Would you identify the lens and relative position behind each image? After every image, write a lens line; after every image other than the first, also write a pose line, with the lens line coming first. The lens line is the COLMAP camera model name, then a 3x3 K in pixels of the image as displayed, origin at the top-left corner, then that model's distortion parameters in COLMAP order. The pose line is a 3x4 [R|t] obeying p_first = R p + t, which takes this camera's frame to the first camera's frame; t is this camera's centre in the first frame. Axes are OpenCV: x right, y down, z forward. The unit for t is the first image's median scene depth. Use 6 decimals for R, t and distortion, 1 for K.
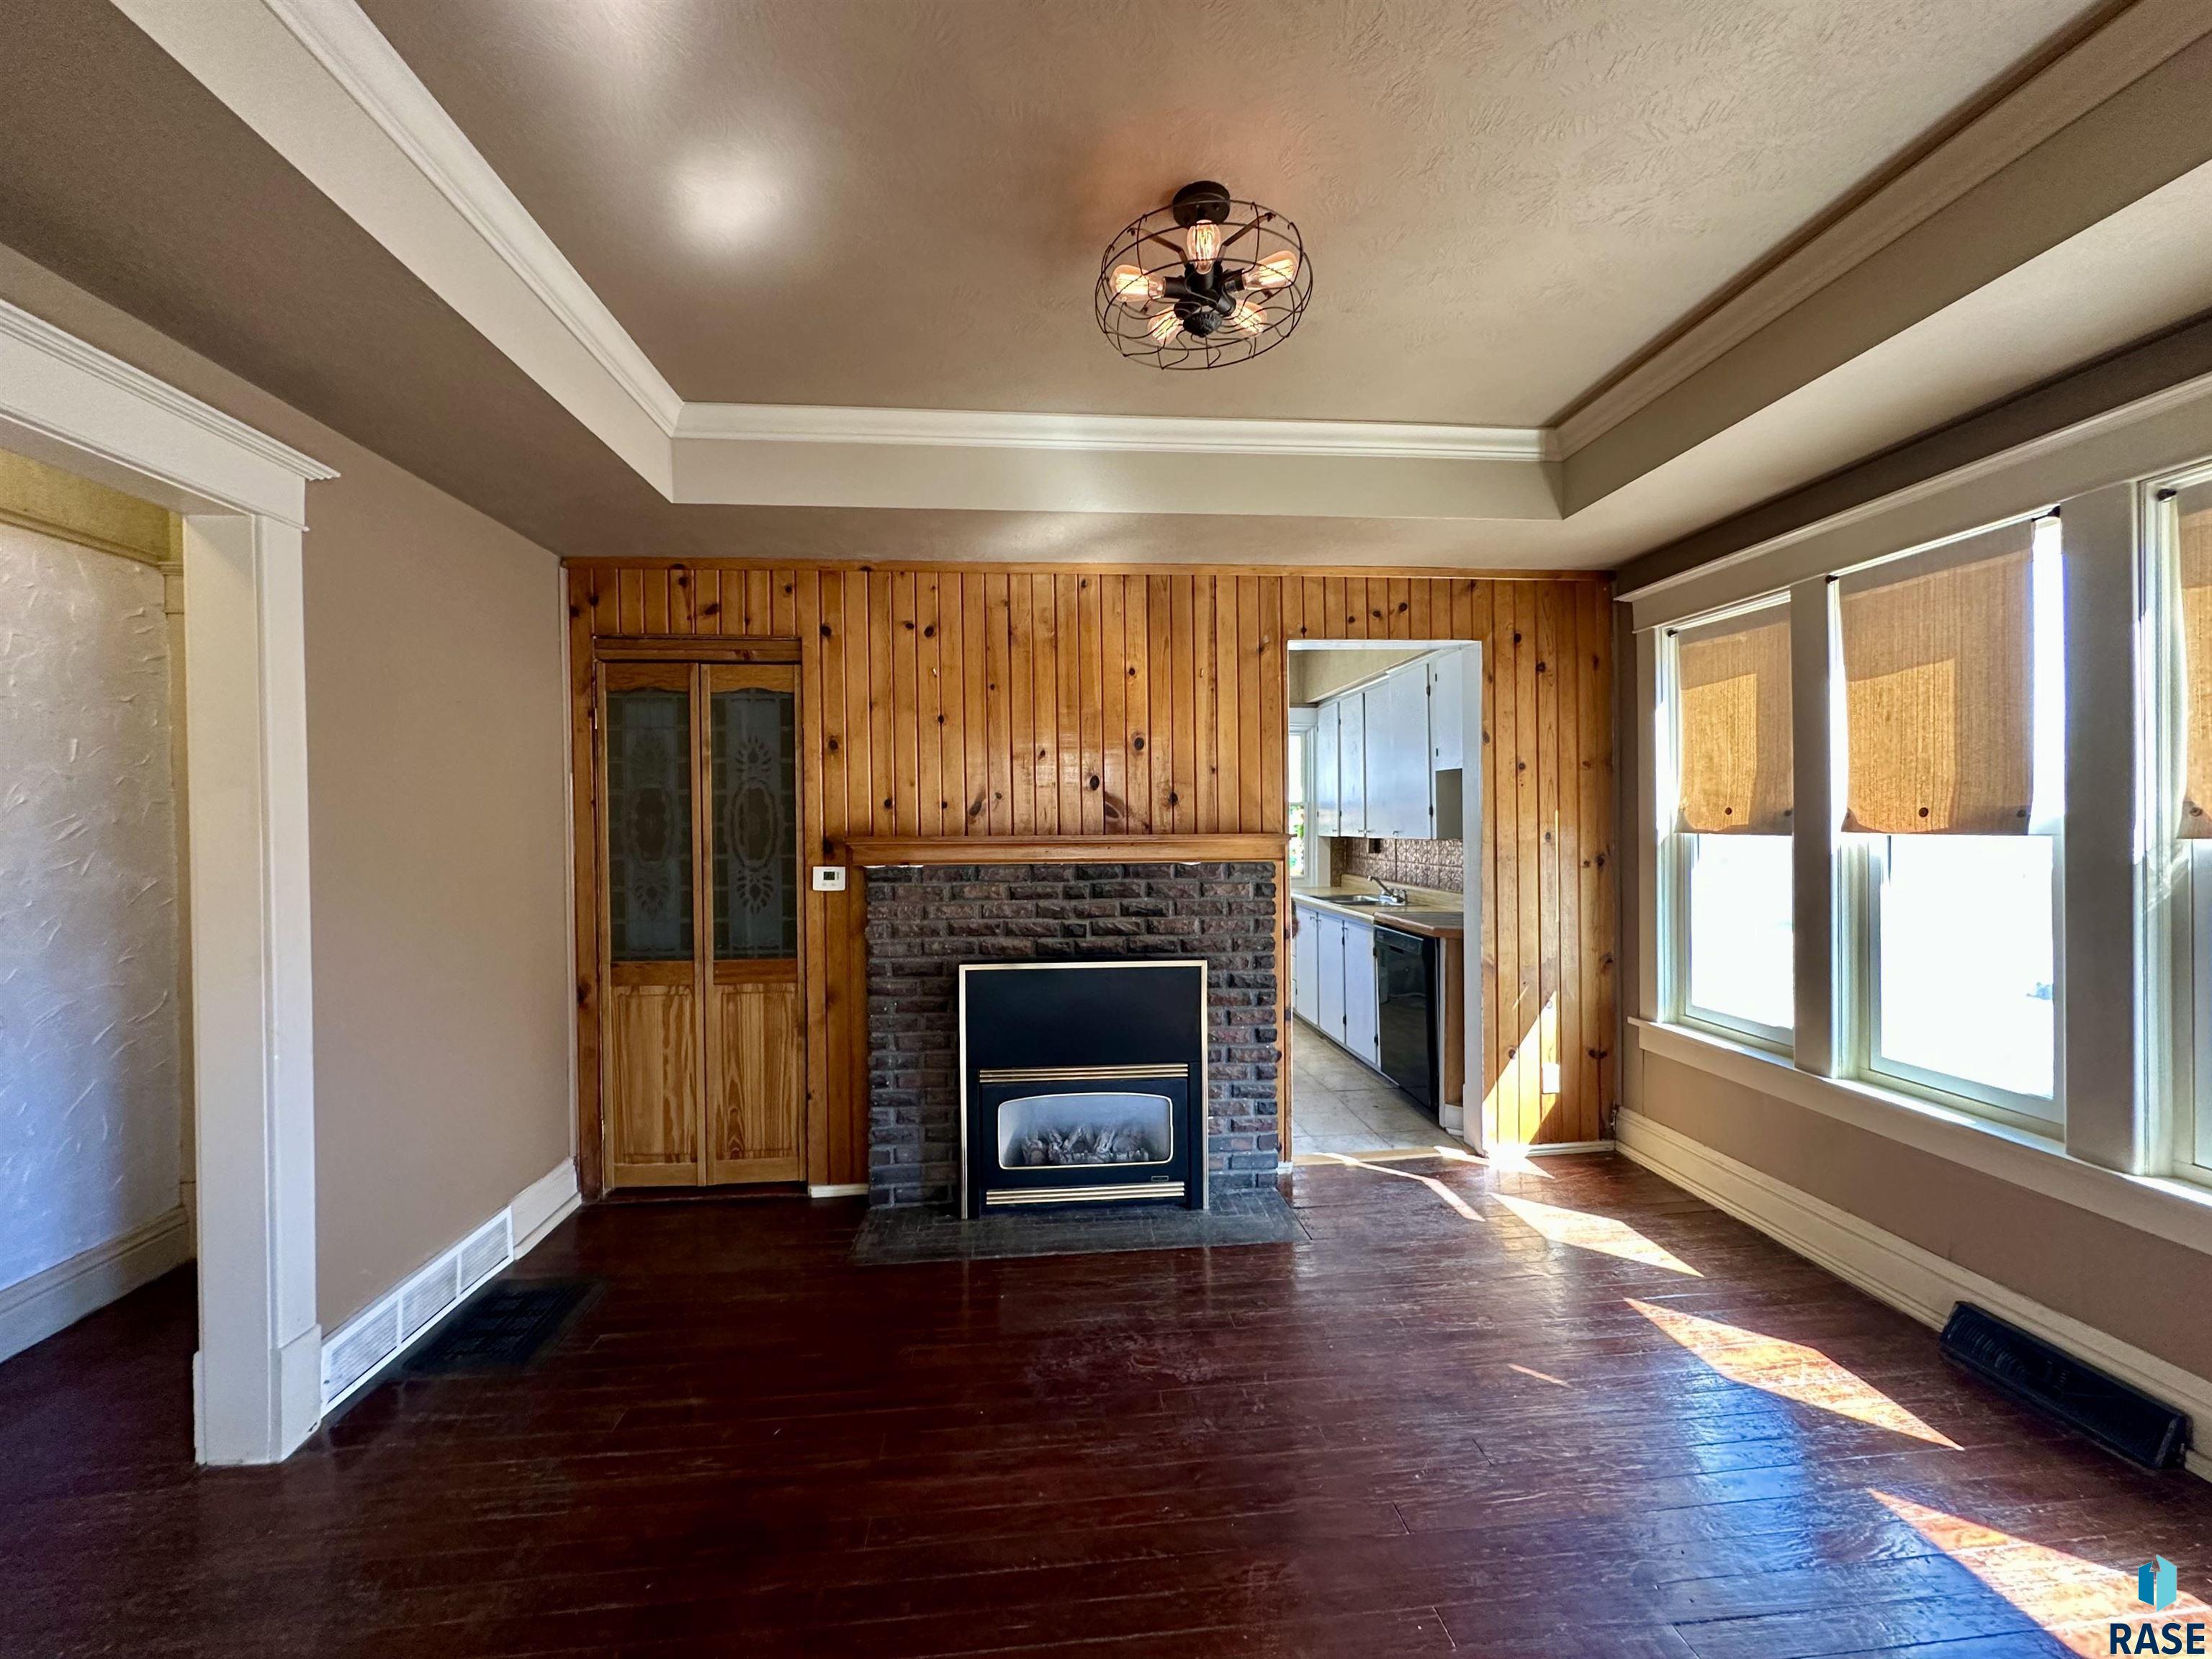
lens RADIAL K [[939.6, 0, 1108.6], [0, 939.6, 831.5], [0, 0, 1]] dist [-0.000287, 0.000413]
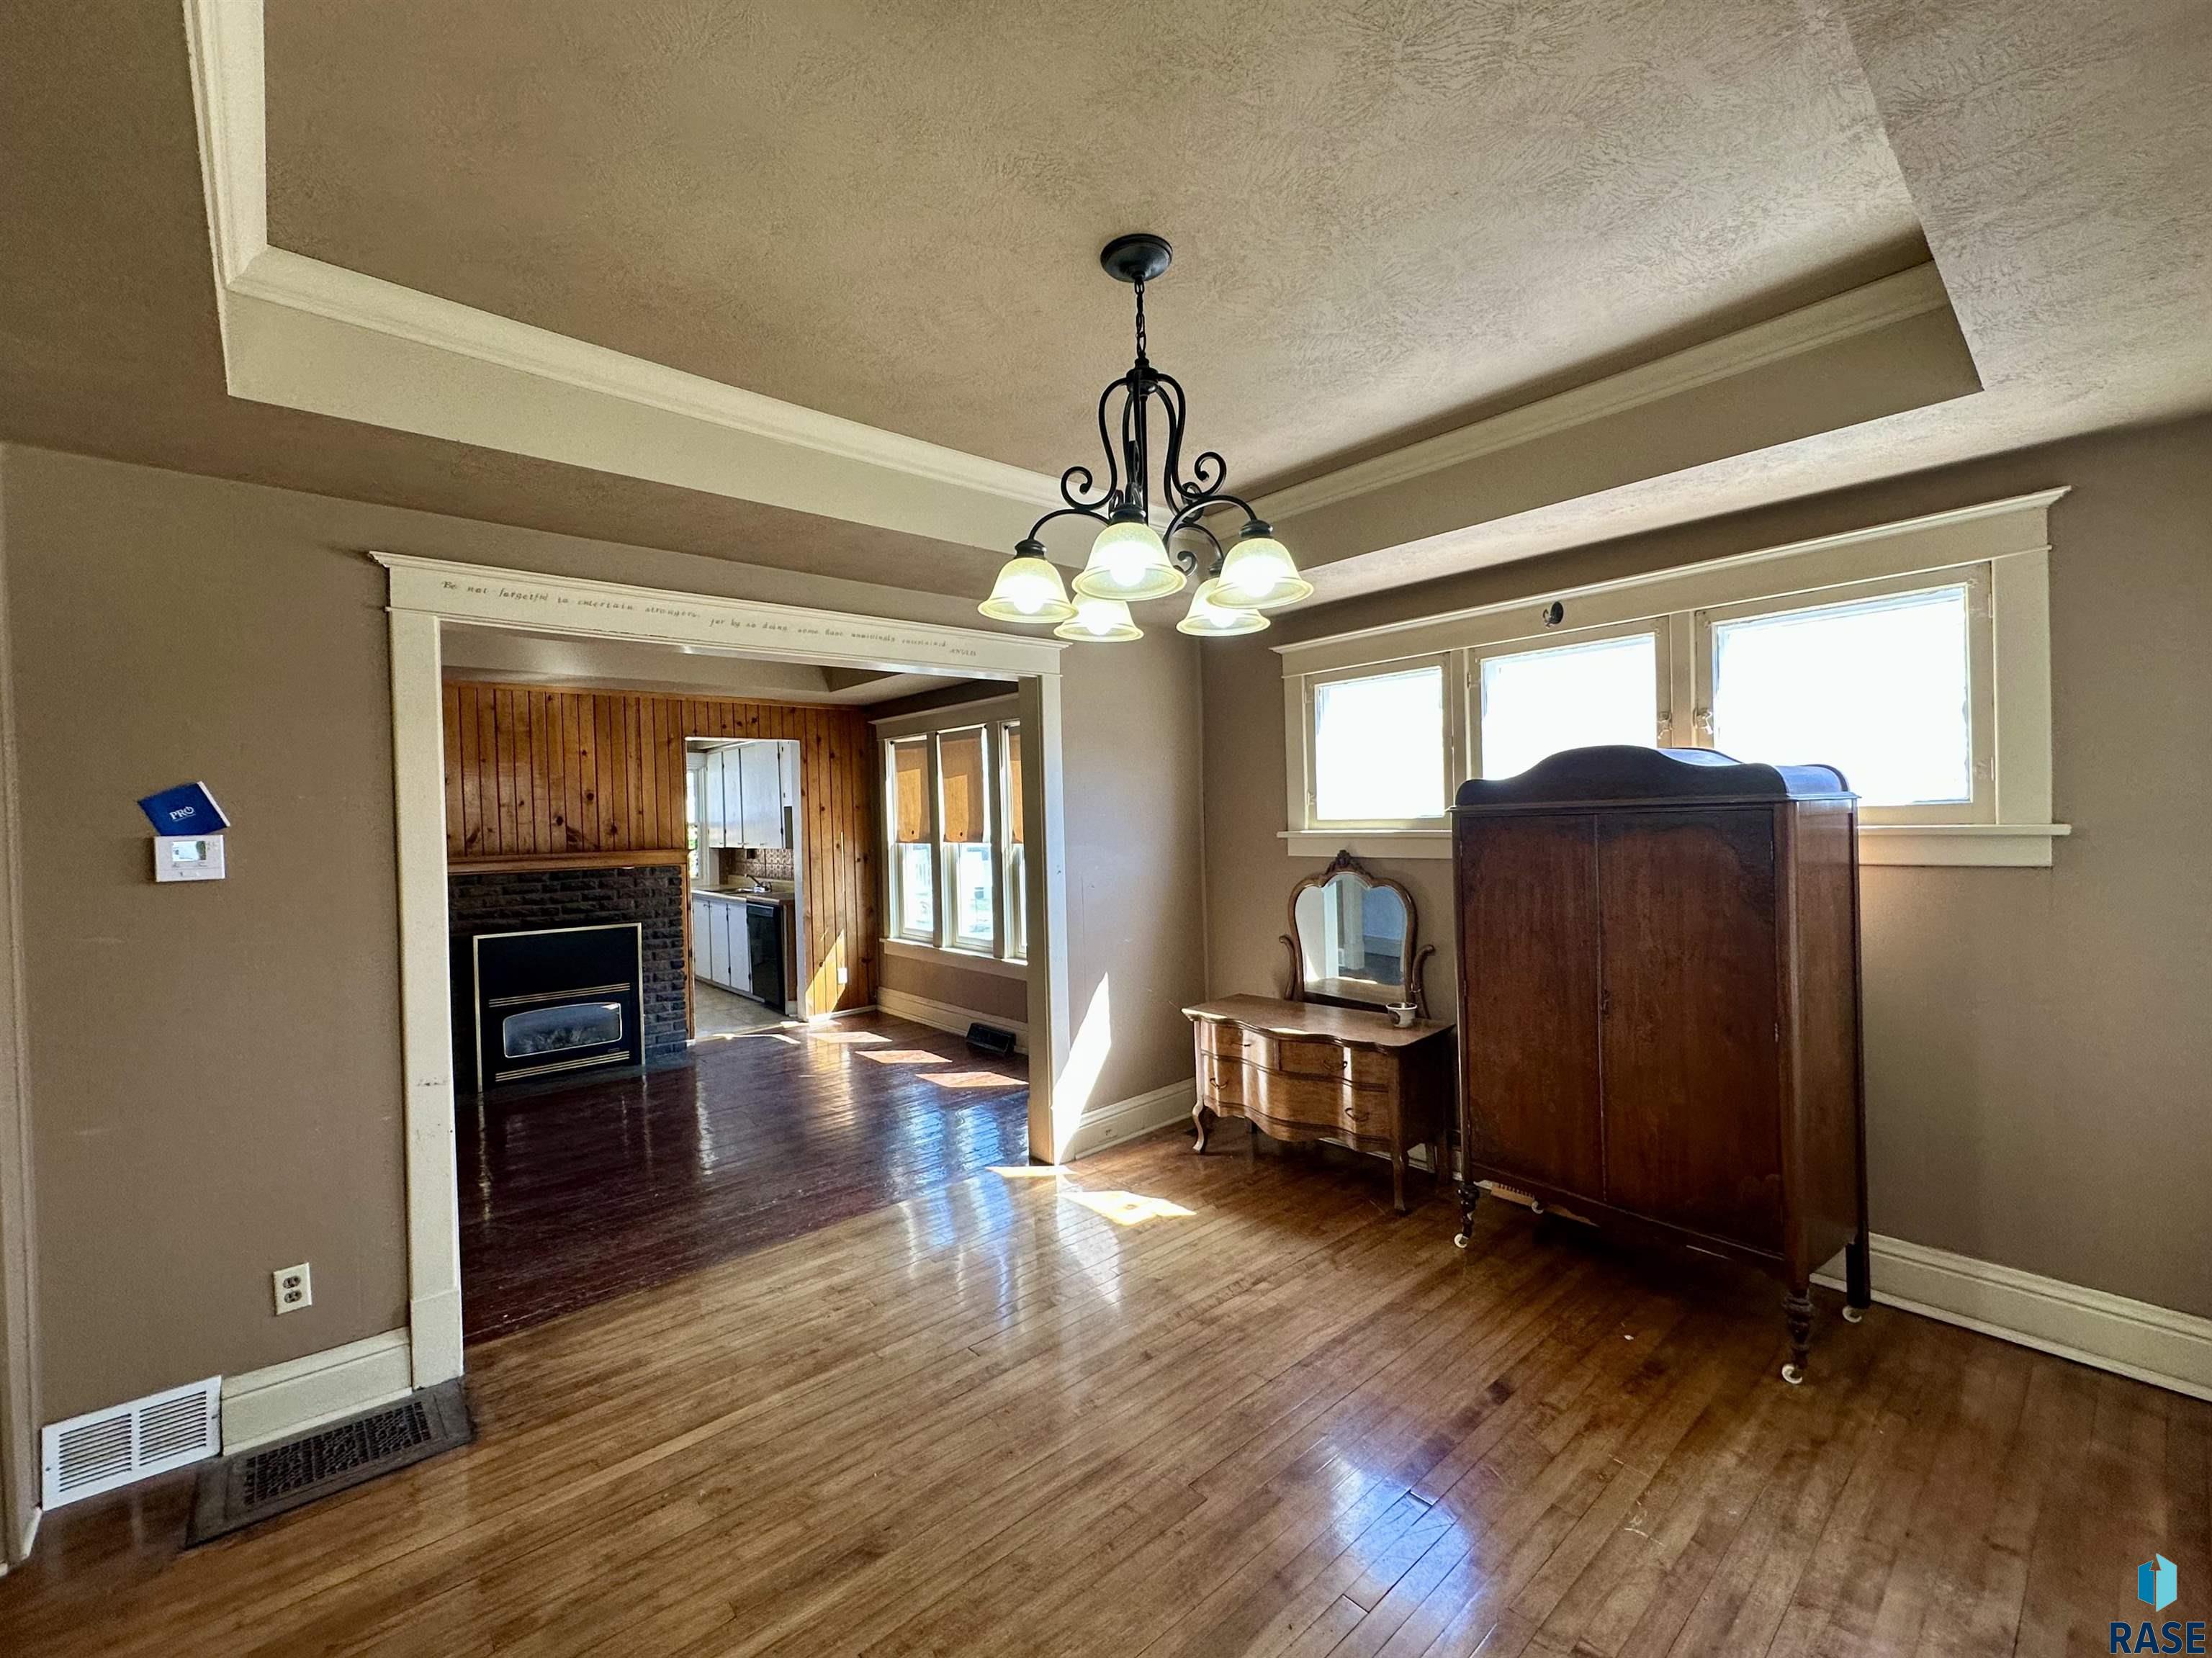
lens RADIAL K [[939.5, 0, 1108.6], [0, 939.5, 831.0], [0, 0, 1]] dist [-0.000287, 0.000413]
pose [[0.814515, -0.018032, 0.579861, -0.187463], [0.021779, 0.999763, 0.000498, -0.014741], [-0.579733, 0.012223, 0.814715, -0.887099]]
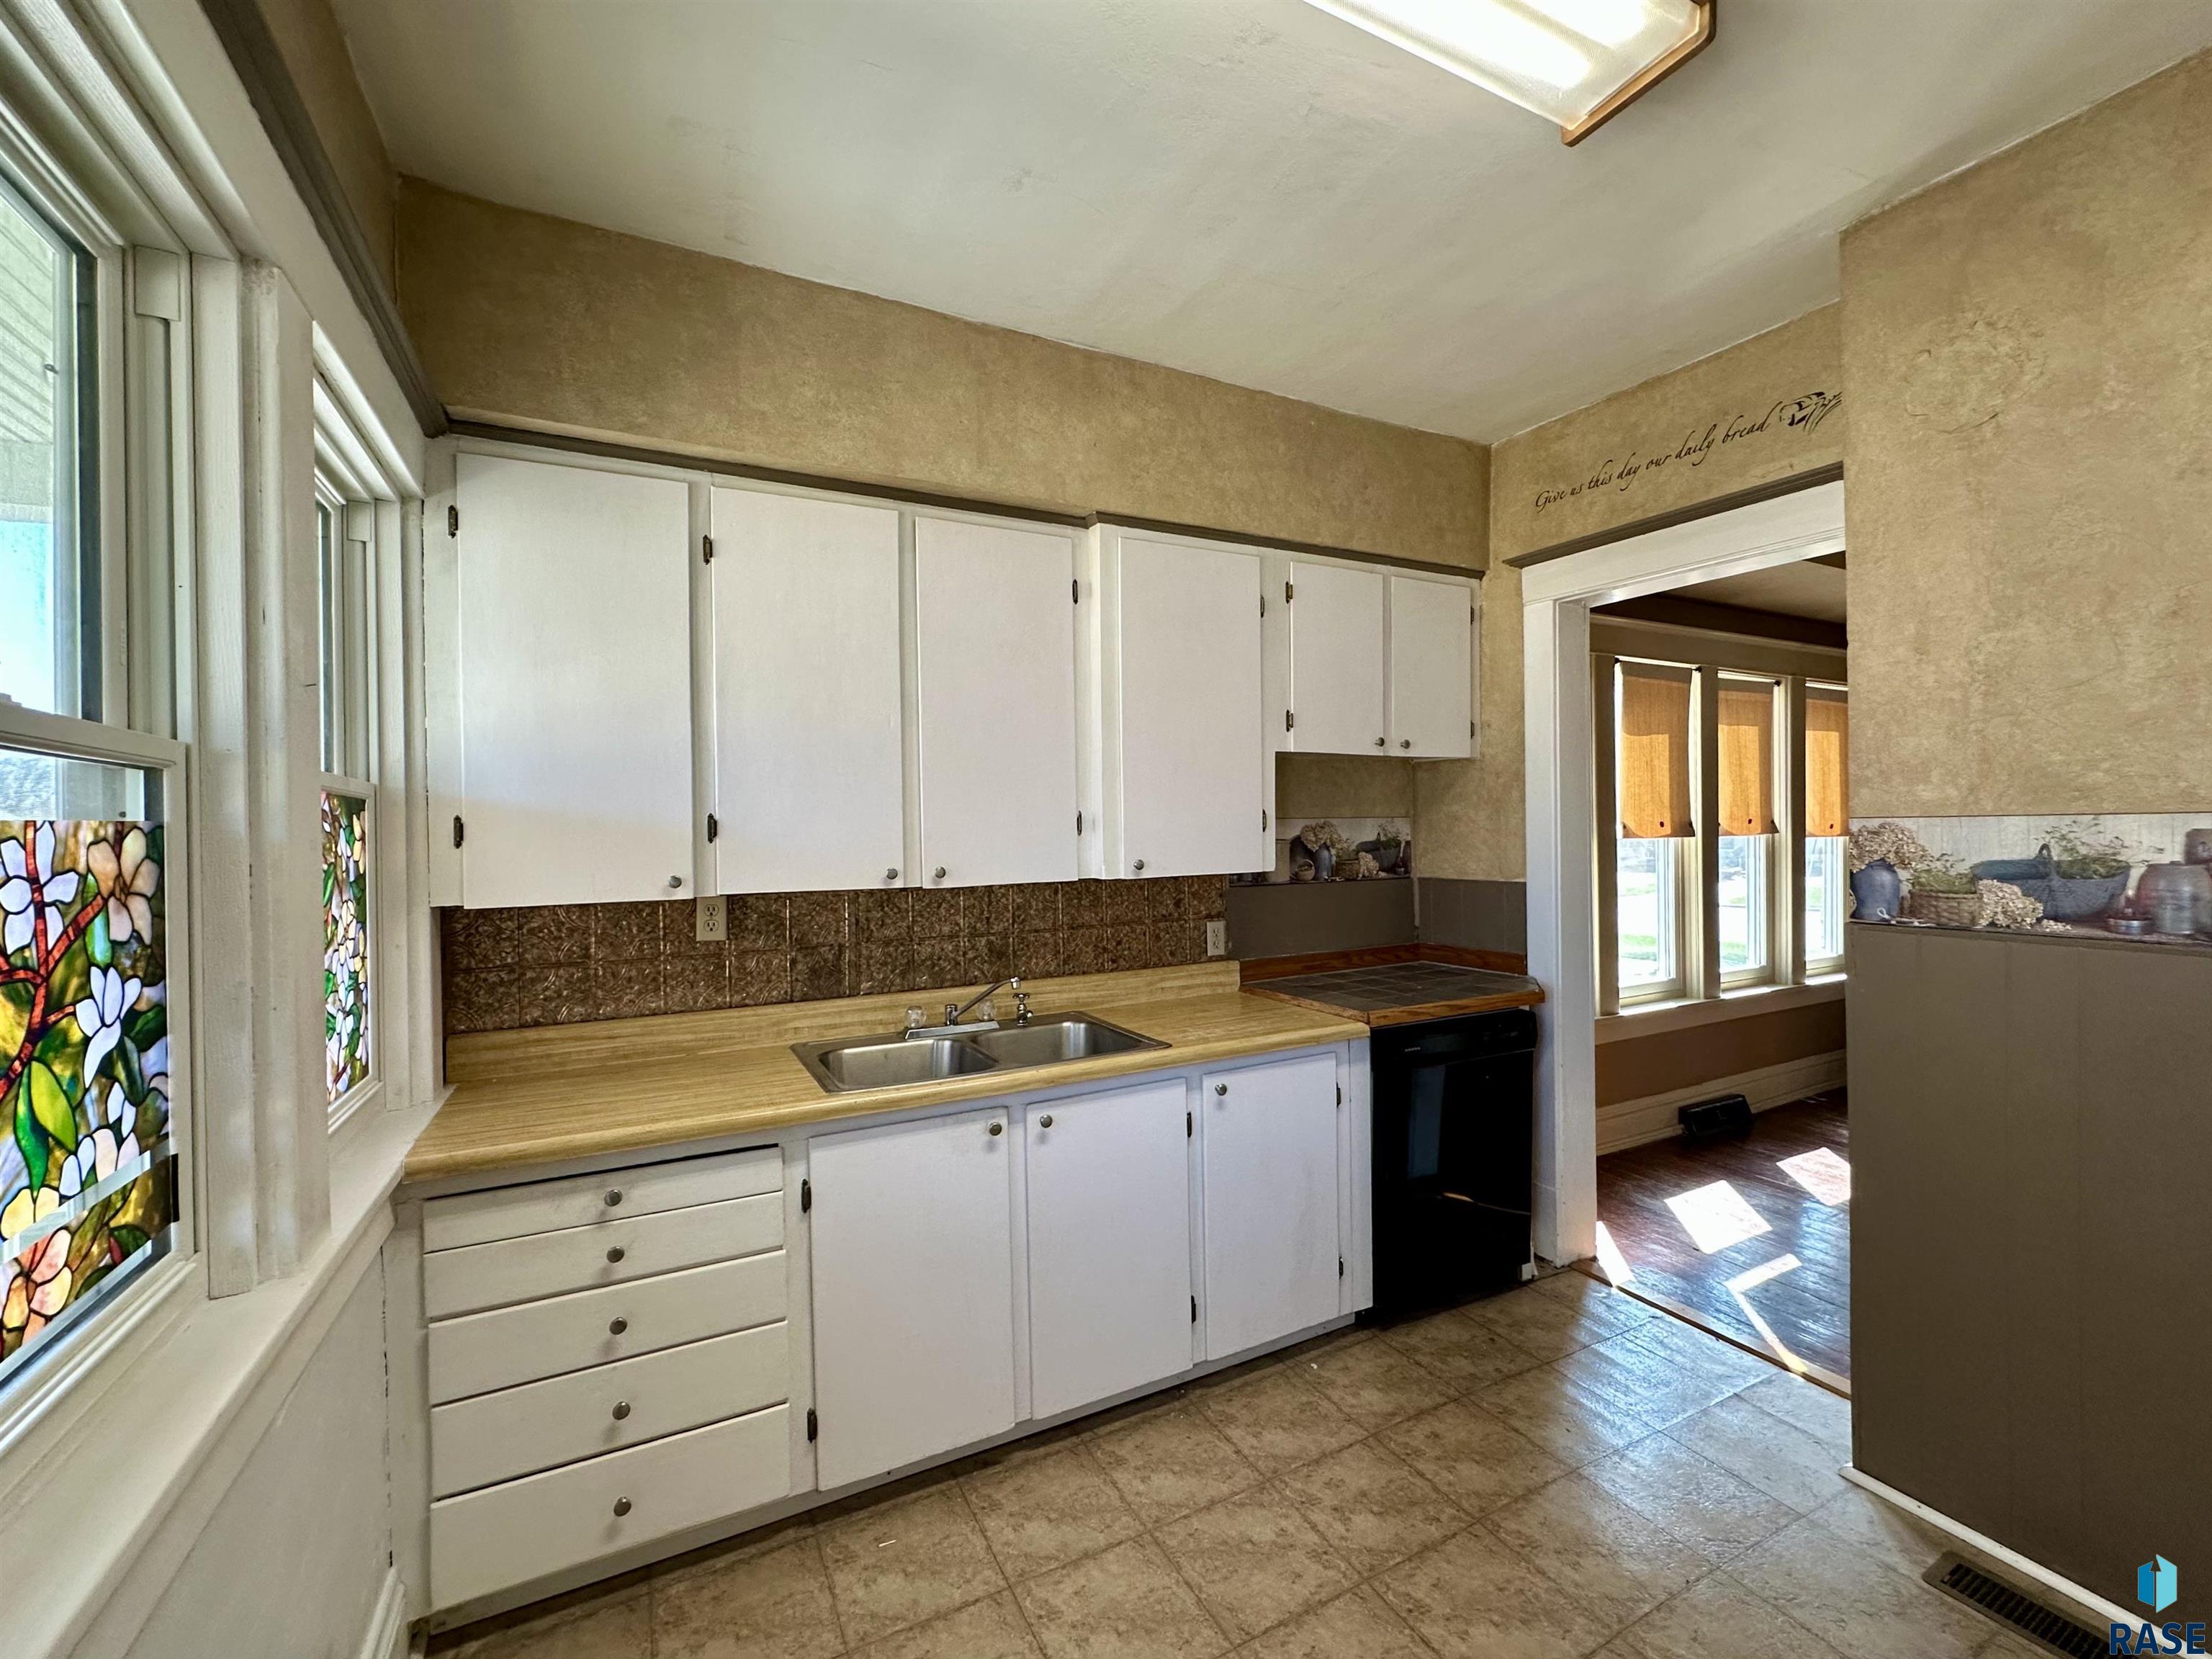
lens RADIAL K [[939.6, 0, 1108.6], [0, 939.6, 831.5], [0, 0, 1]] dist [-0.000287, 0.000413]
pose [[-0.362477, 0.017830, 0.931822, -0.213577], [0.030339, 0.999513, -0.007323, -0.017512], [-0.931499, 0.025616, -0.362841, 1.742014]]
